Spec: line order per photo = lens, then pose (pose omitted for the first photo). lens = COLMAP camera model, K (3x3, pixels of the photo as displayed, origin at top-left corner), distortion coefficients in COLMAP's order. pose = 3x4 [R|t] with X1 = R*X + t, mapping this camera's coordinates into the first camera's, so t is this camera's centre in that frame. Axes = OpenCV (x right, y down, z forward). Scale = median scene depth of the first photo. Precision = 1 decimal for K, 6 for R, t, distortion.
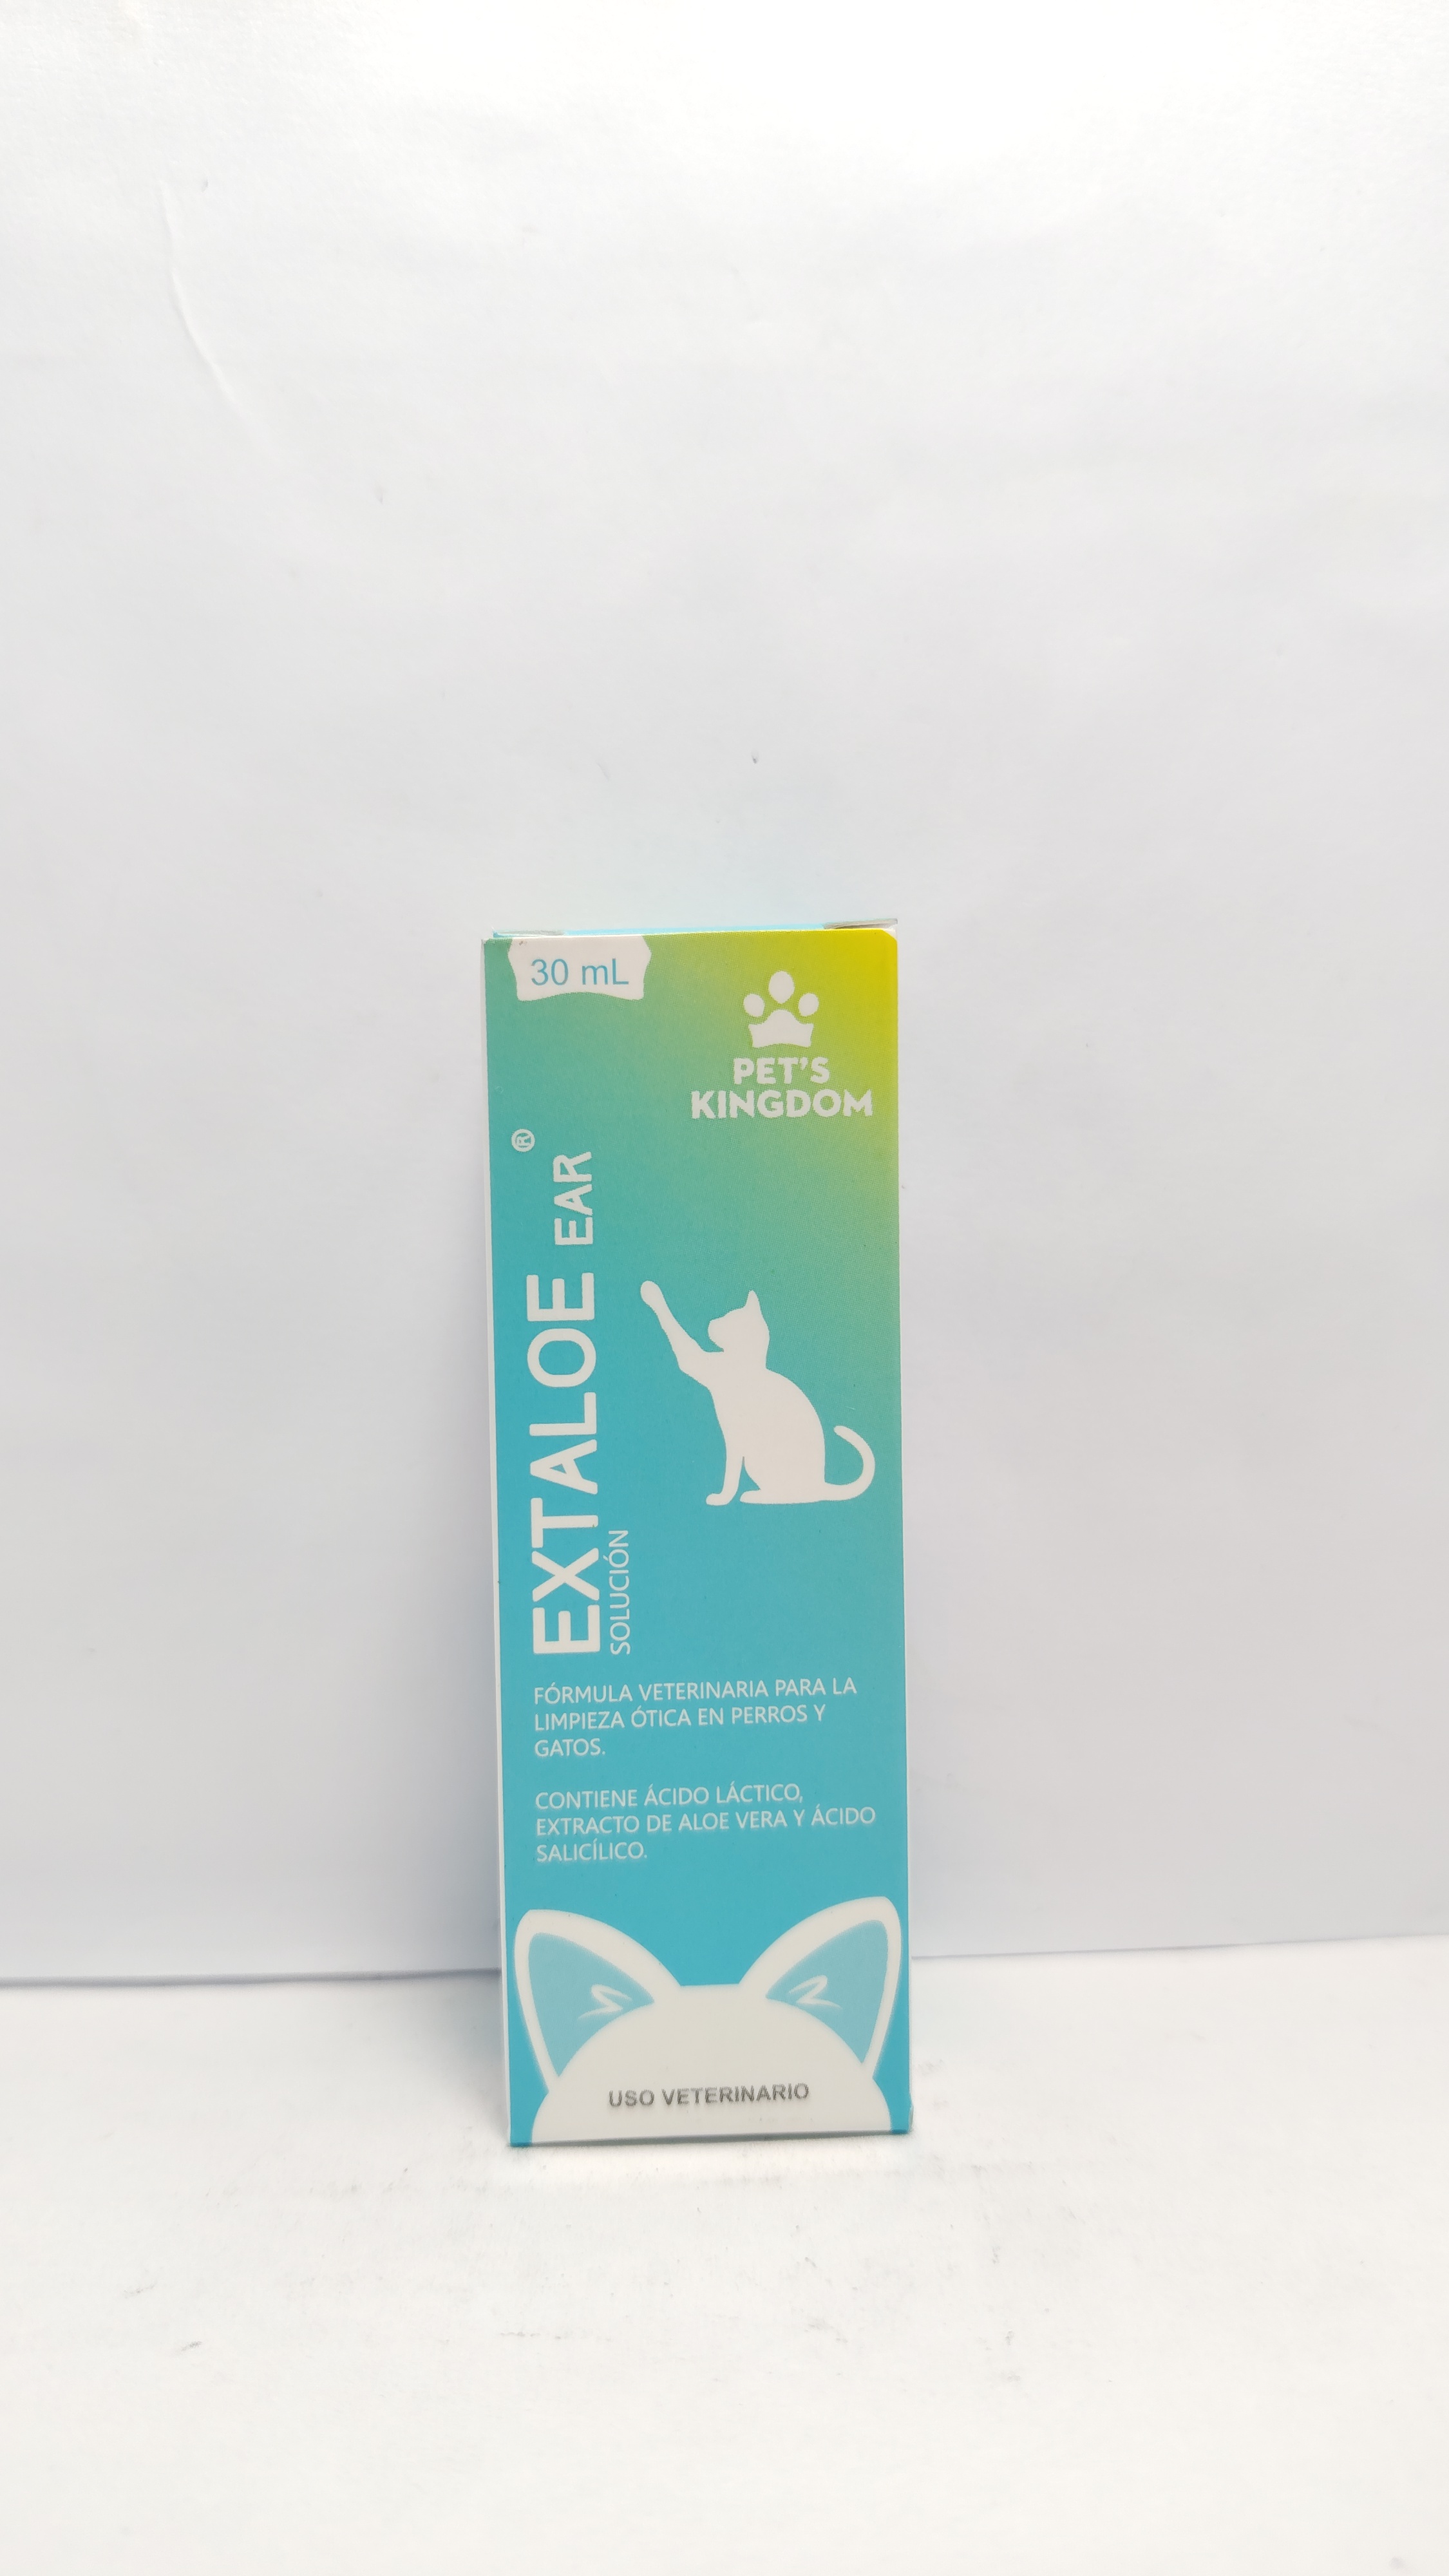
lens RADIAL K [[2030.6, 0, 743.2], [0, 2030.6, 1300.4], [0, 0, 1]] dist [-0.036819, -0.039590]
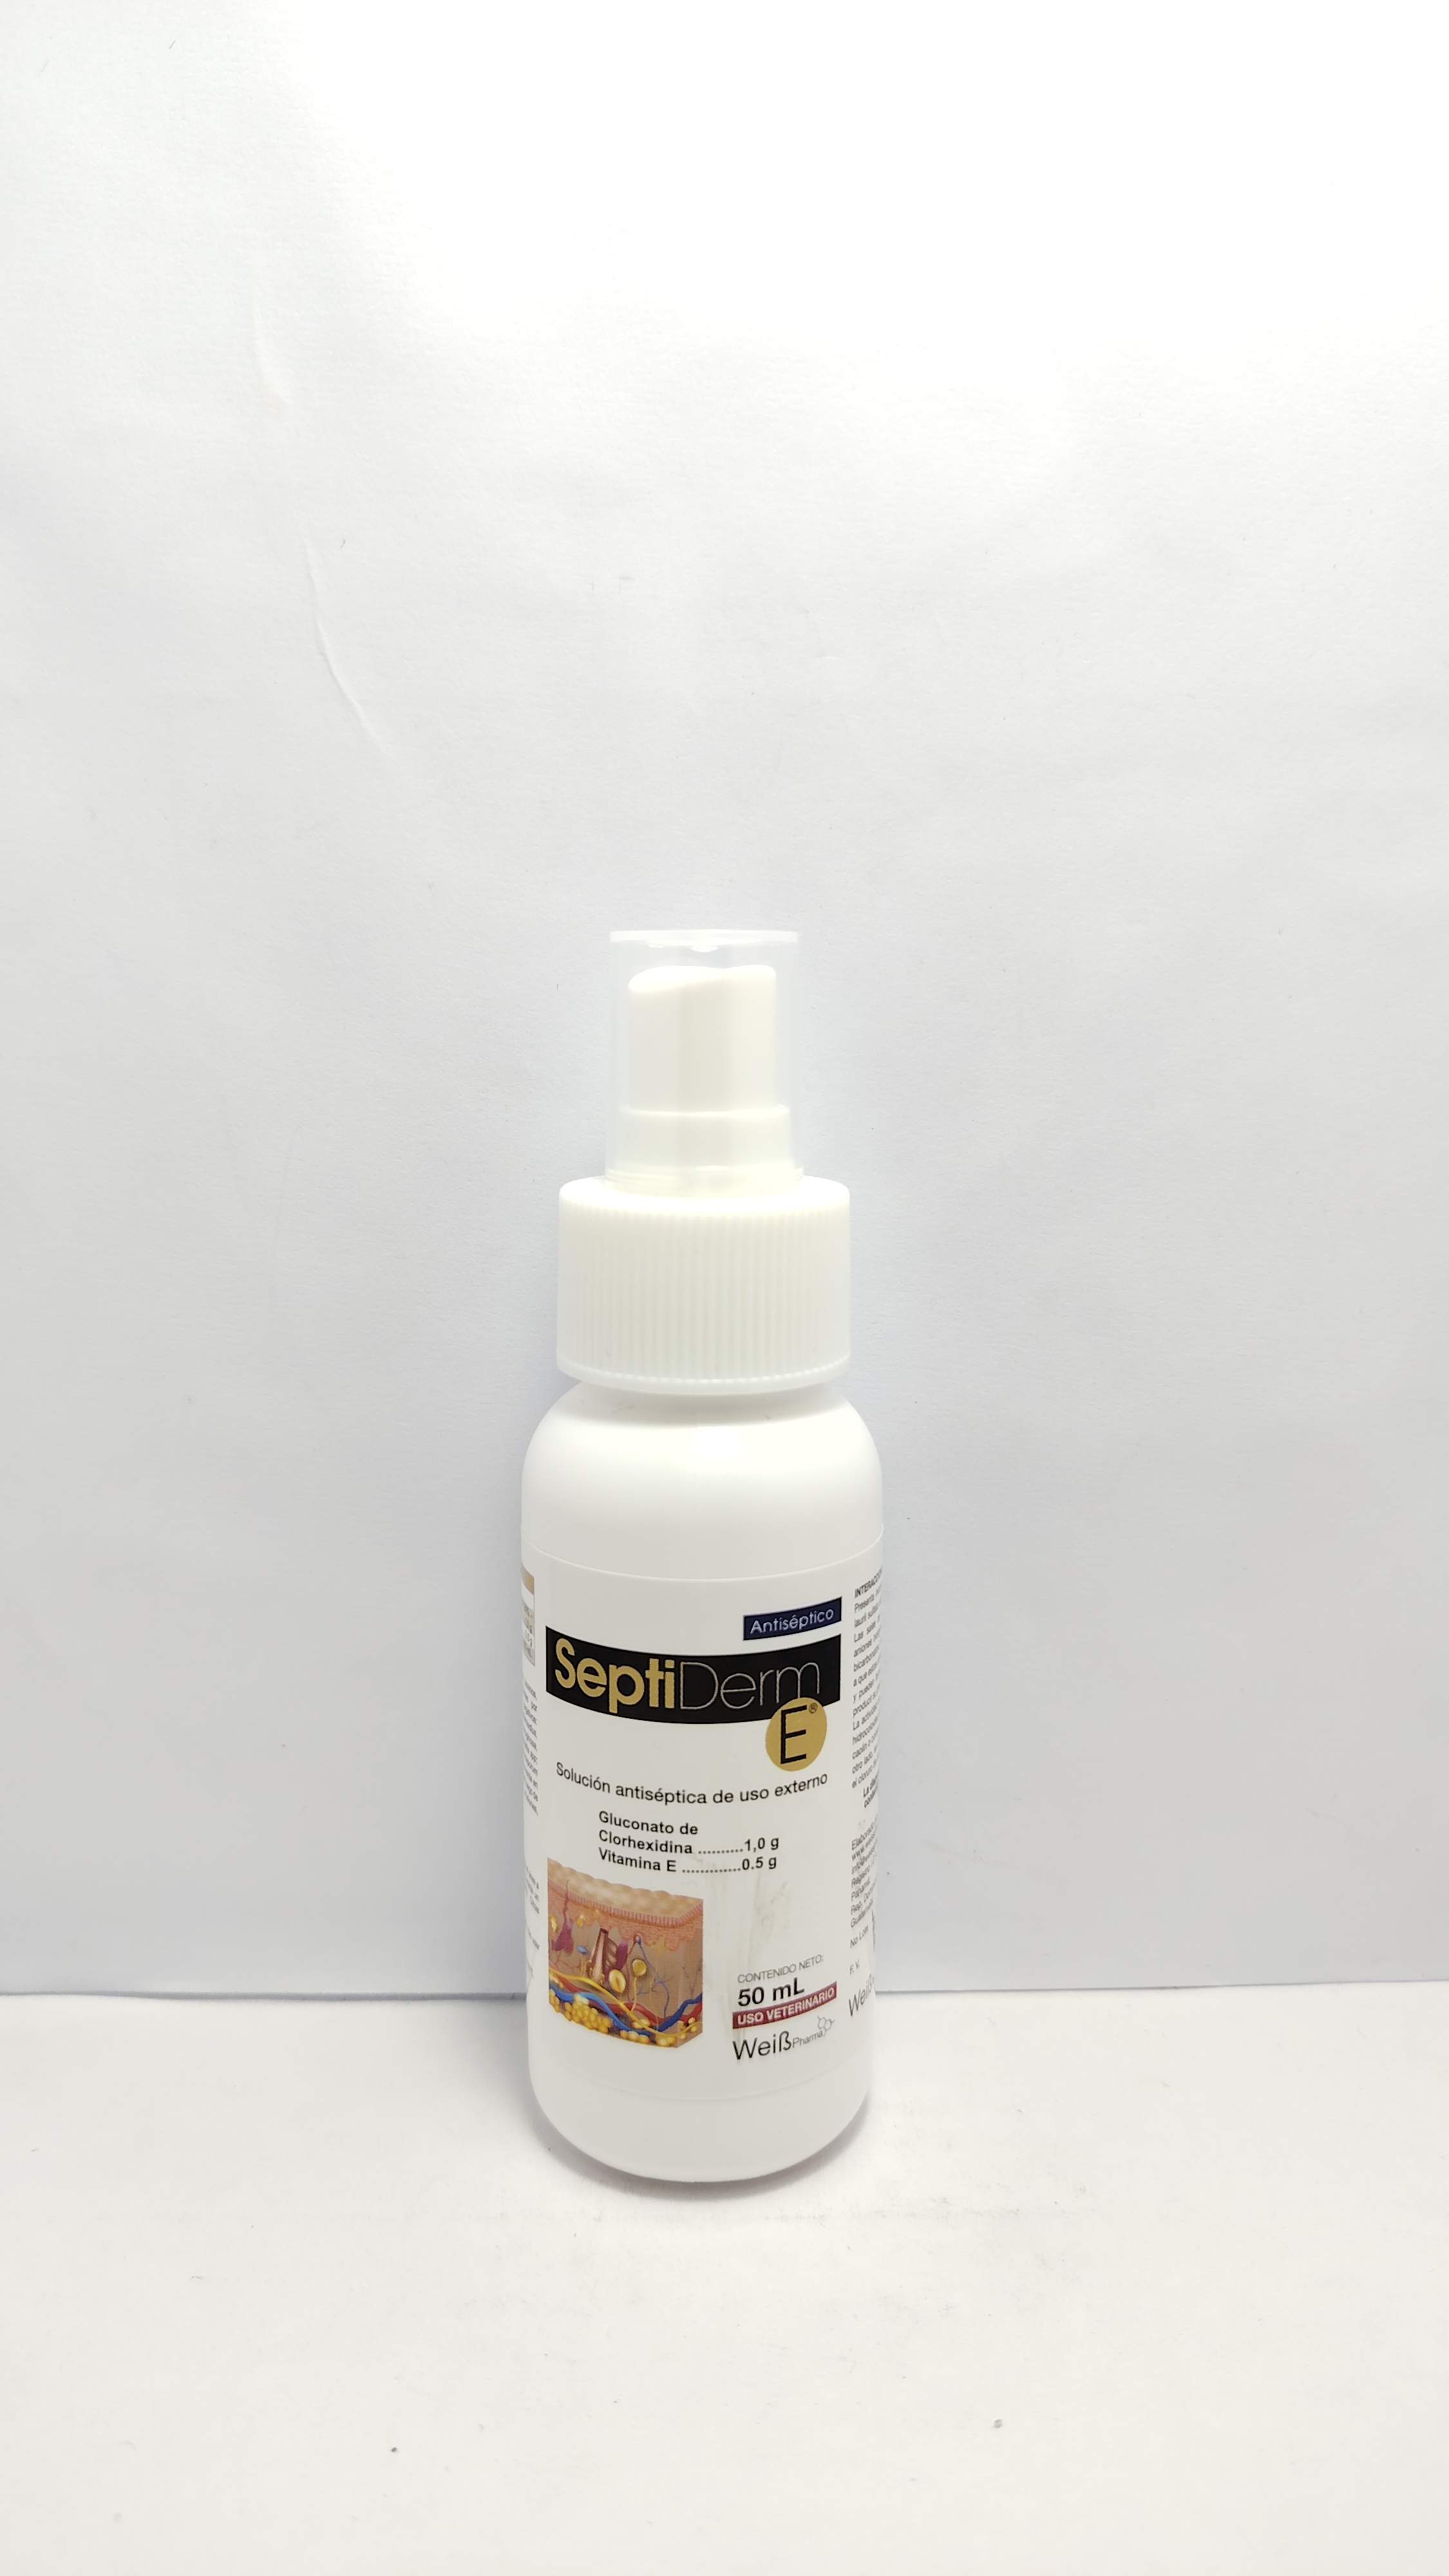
lens RADIAL K [[2030.6, 0, 718.6], [0, 2030.6, 1252.8], [0, 0, 1]] dist [-0.036819, -0.039590]
pose [[0.998007, 0.008877, -0.062473, 0.022164], [-0.001154, 0.992457, 0.122585, -0.298294], [0.063090, -0.122269, 0.990490, -0.191863]]
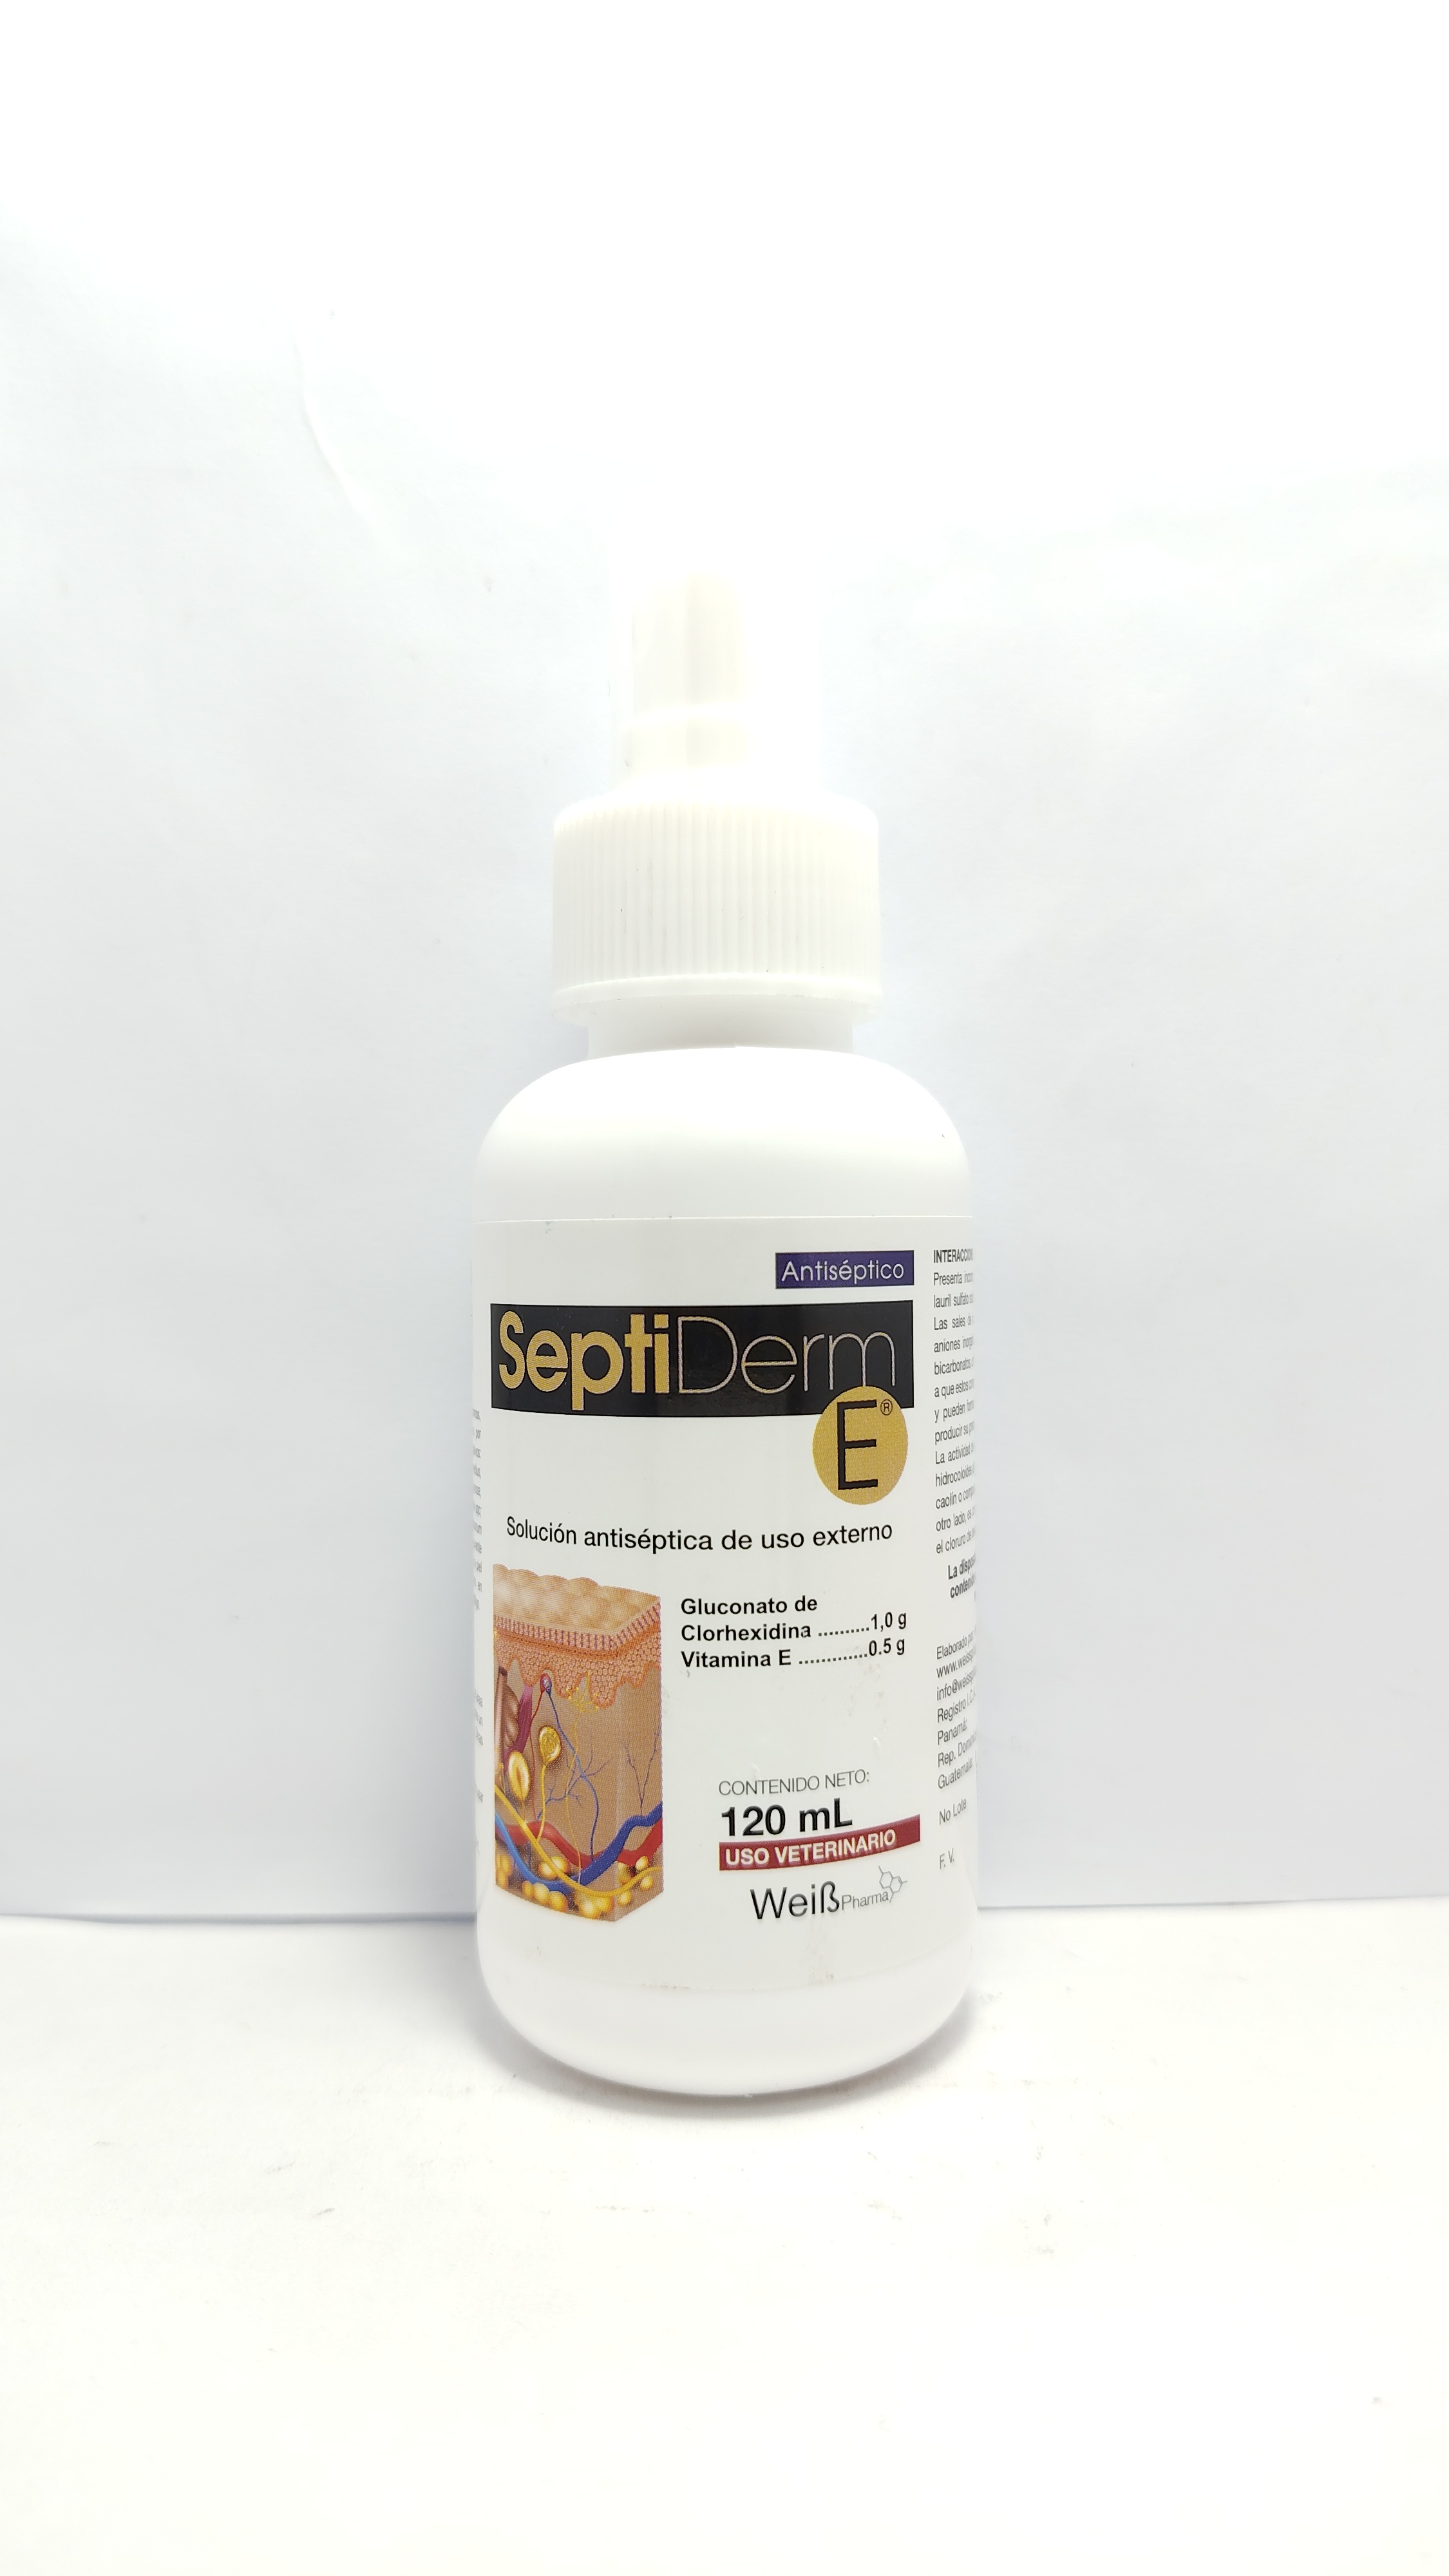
lens RADIAL K [[2030.6, 0, 720.8], [0, 2030.6, 1268.5], [0, 0, 1]] dist [-0.036819, -0.039590]
pose [[0.997707, -0.007180, -0.067293, 0.022421], [0.005504, 0.999671, -0.025056, 0.010156], [0.067451, 0.024628, 0.997419, -0.106733]]
